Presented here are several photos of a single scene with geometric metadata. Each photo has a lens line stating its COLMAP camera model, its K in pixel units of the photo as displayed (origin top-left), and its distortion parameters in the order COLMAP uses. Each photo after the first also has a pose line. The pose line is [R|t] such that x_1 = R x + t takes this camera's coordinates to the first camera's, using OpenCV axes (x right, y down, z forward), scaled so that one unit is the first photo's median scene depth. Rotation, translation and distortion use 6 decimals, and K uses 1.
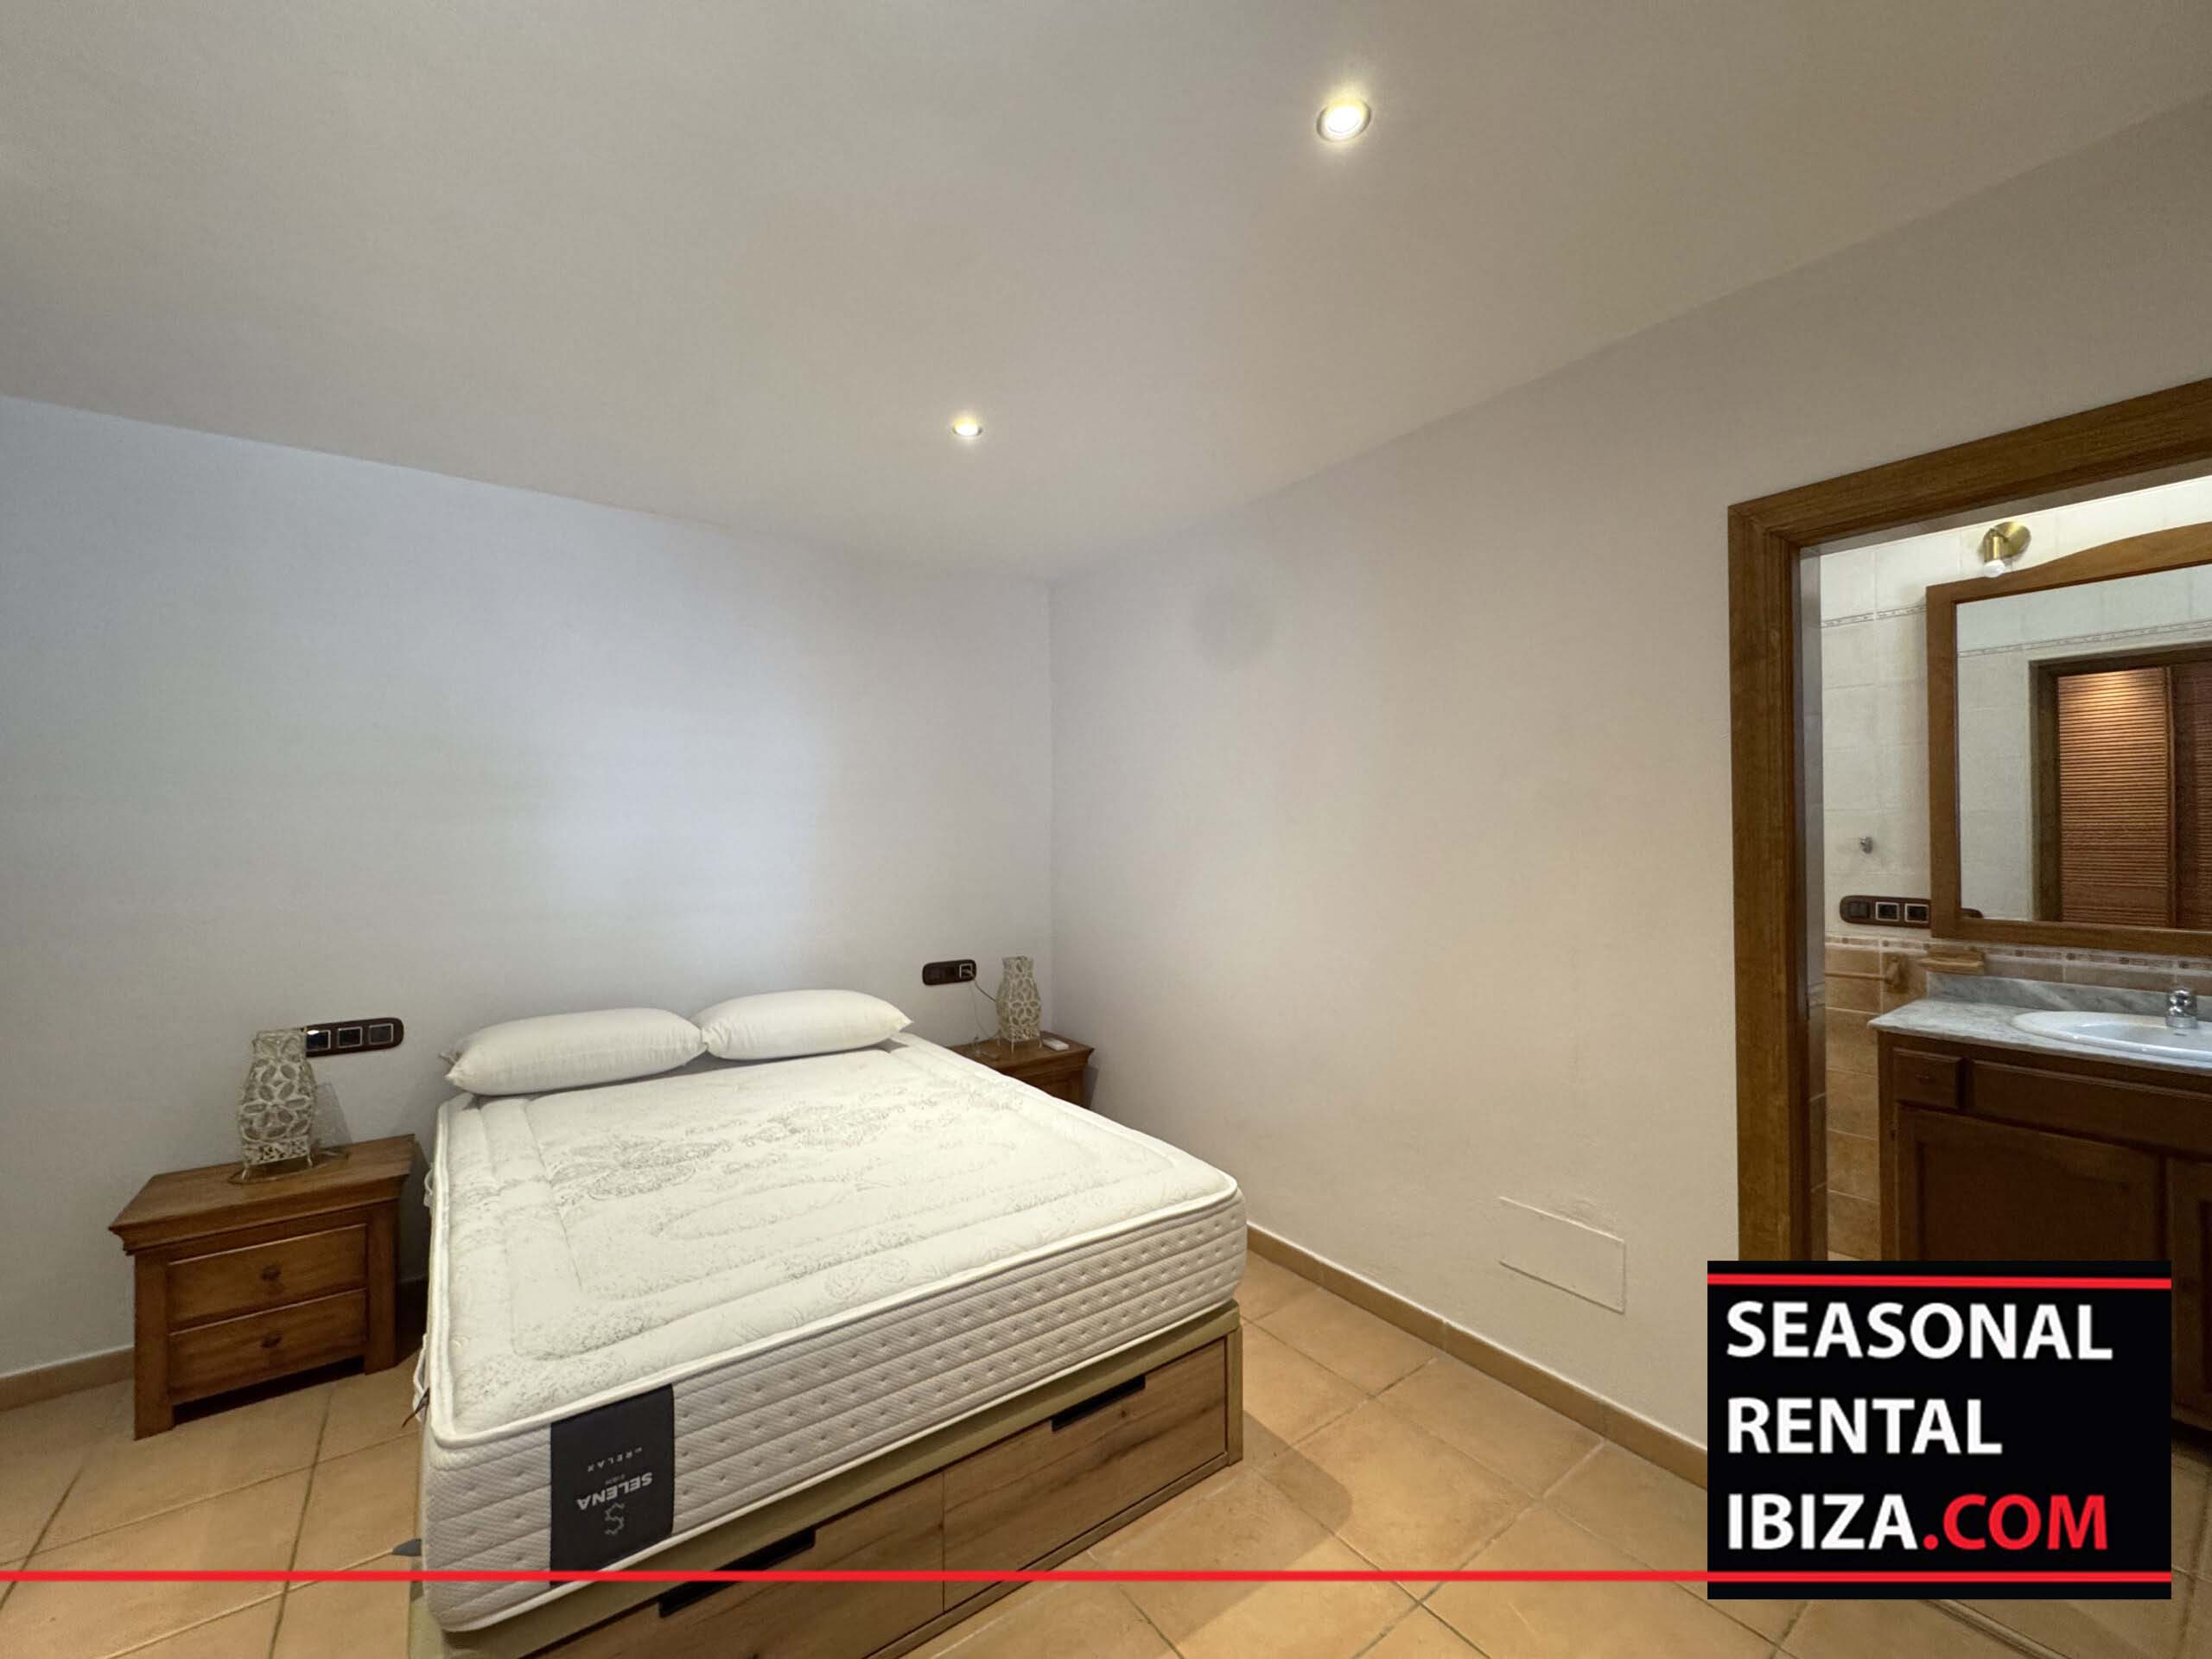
lens RADIAL K [[884.0, 0, 1100.3], [0, 884.0, 824.3], [0, 0, 1]] dist [-0.002447, -0.000361]
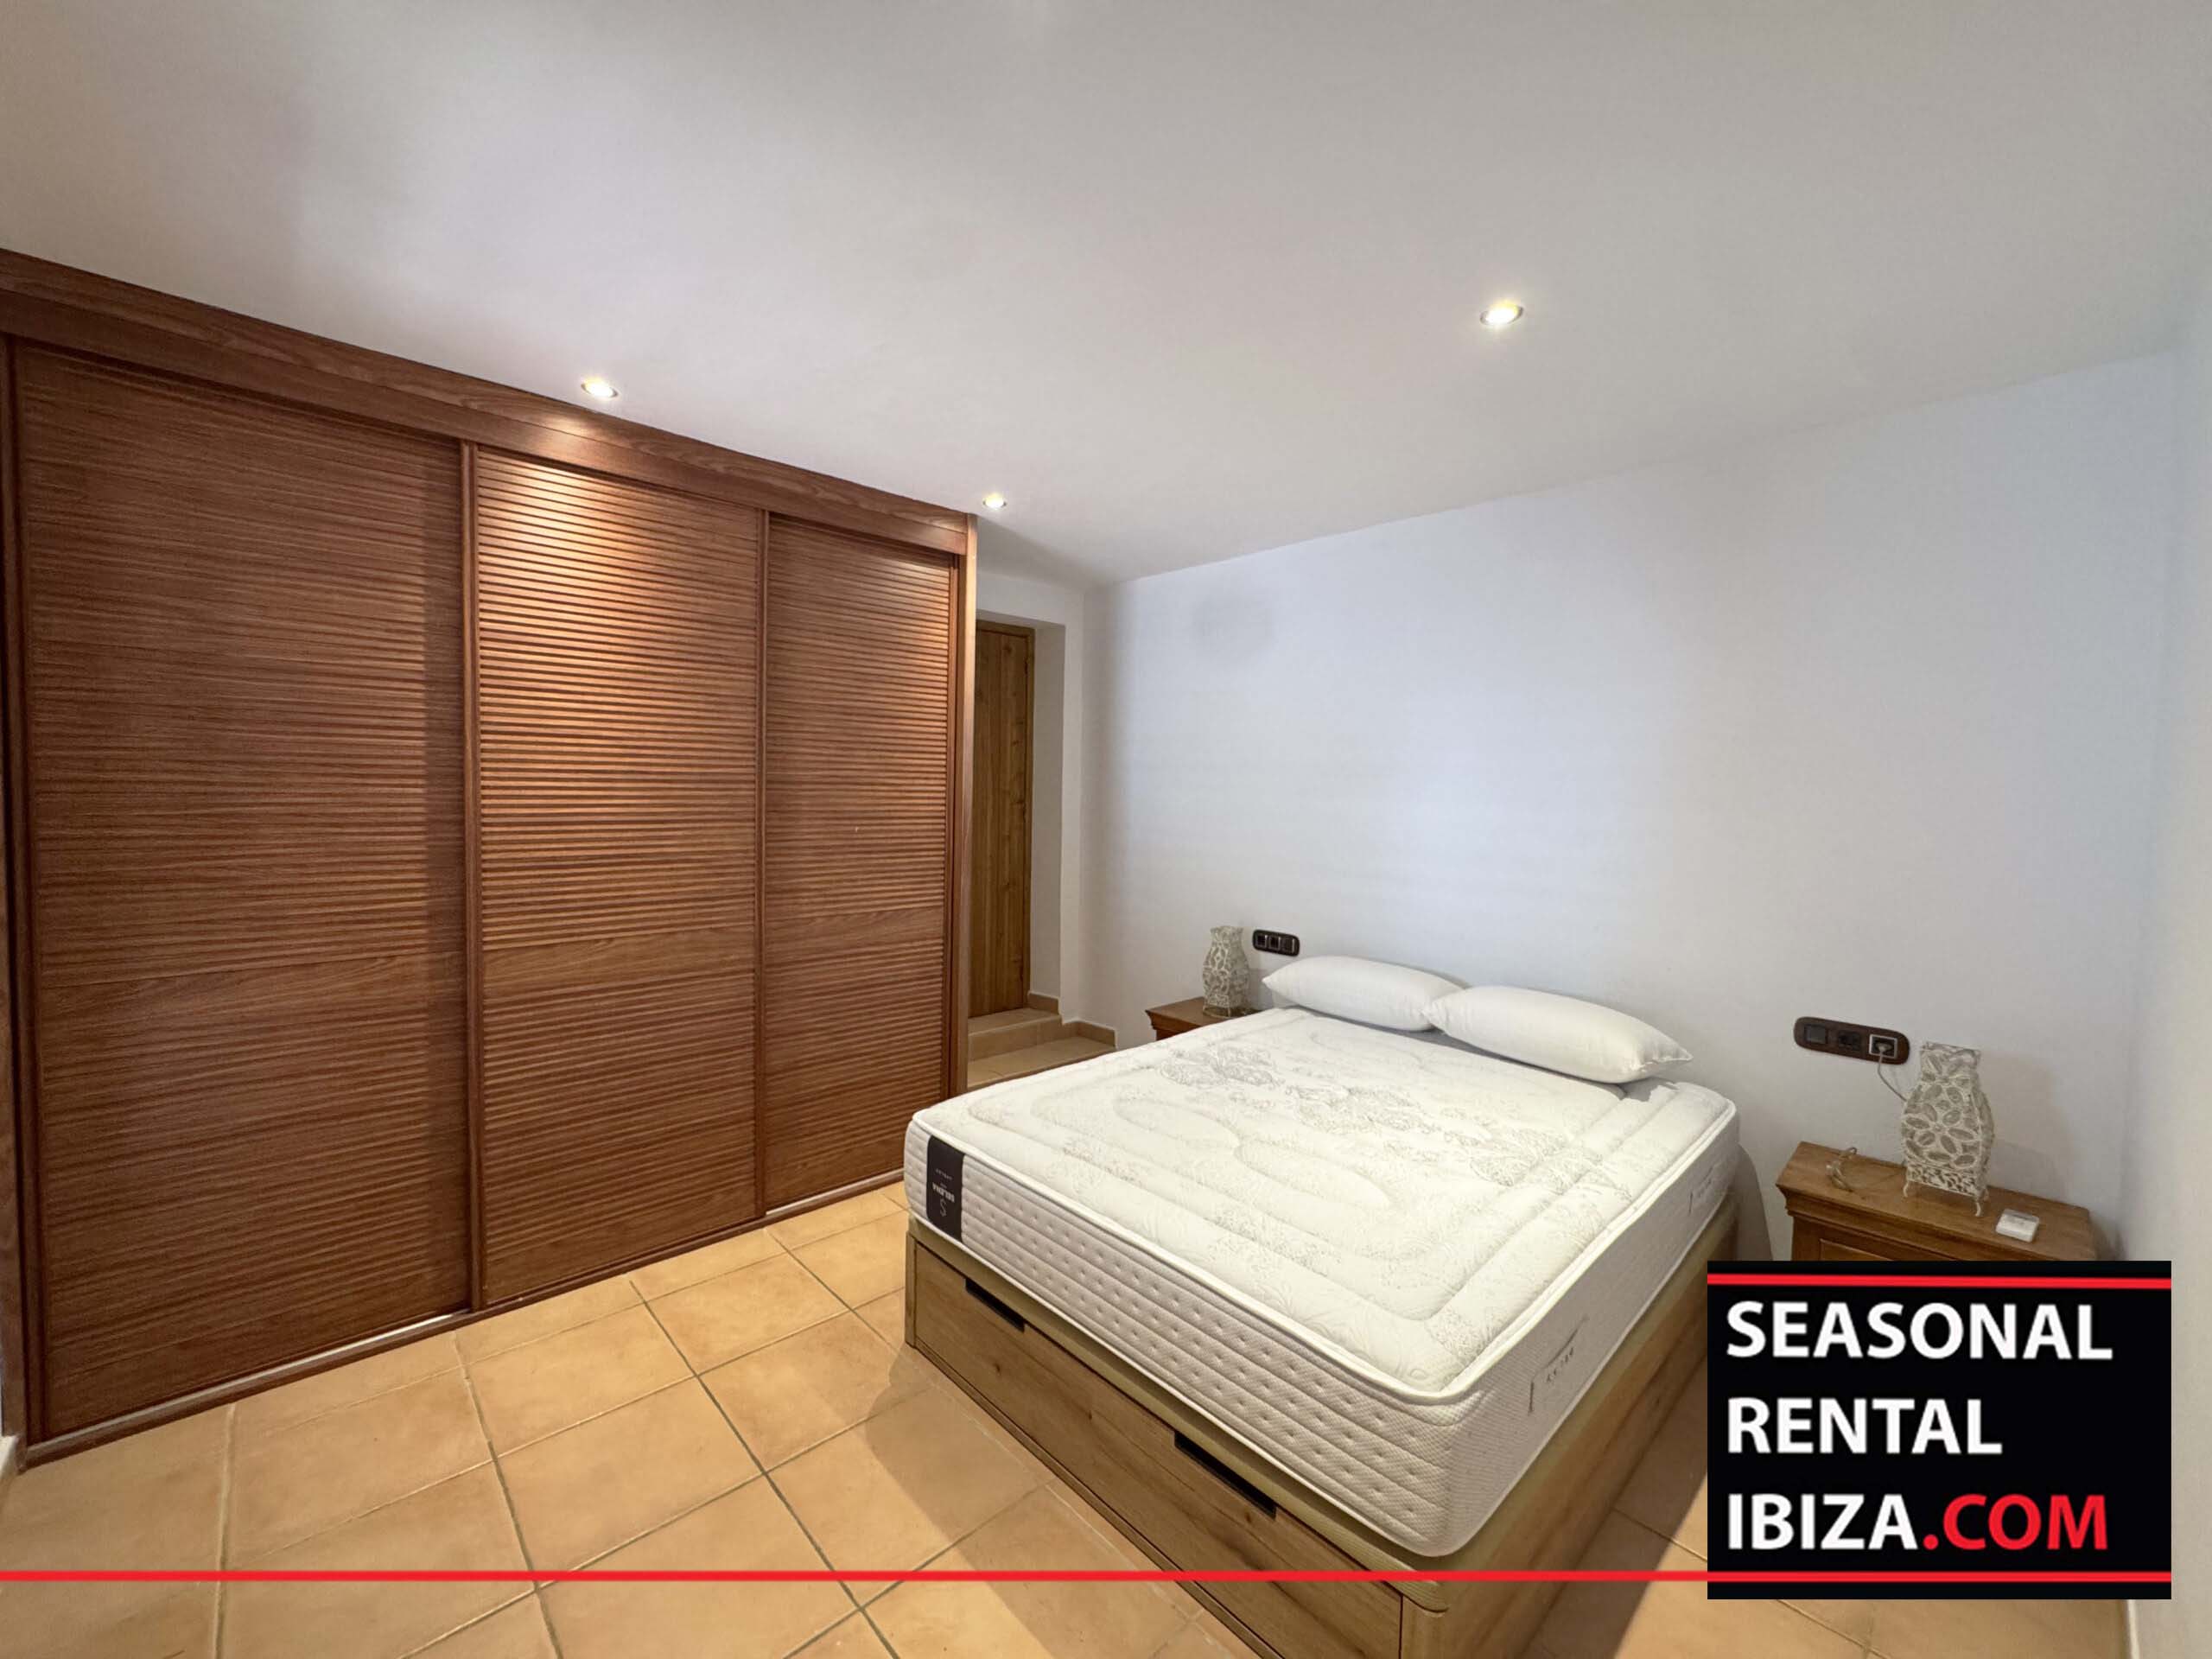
lens RADIAL K [[887.0, 0, 1105.3], [0, 887.0, 825.4], [0, 0, 1]] dist [-0.002959, 0.000132]
pose [[0.130965, 0.053979, -0.989916, 0.775554], [-0.009381, 0.998539, 0.053209, -0.041904], [0.991343, 0.002318, 0.131280, 0.709222]]
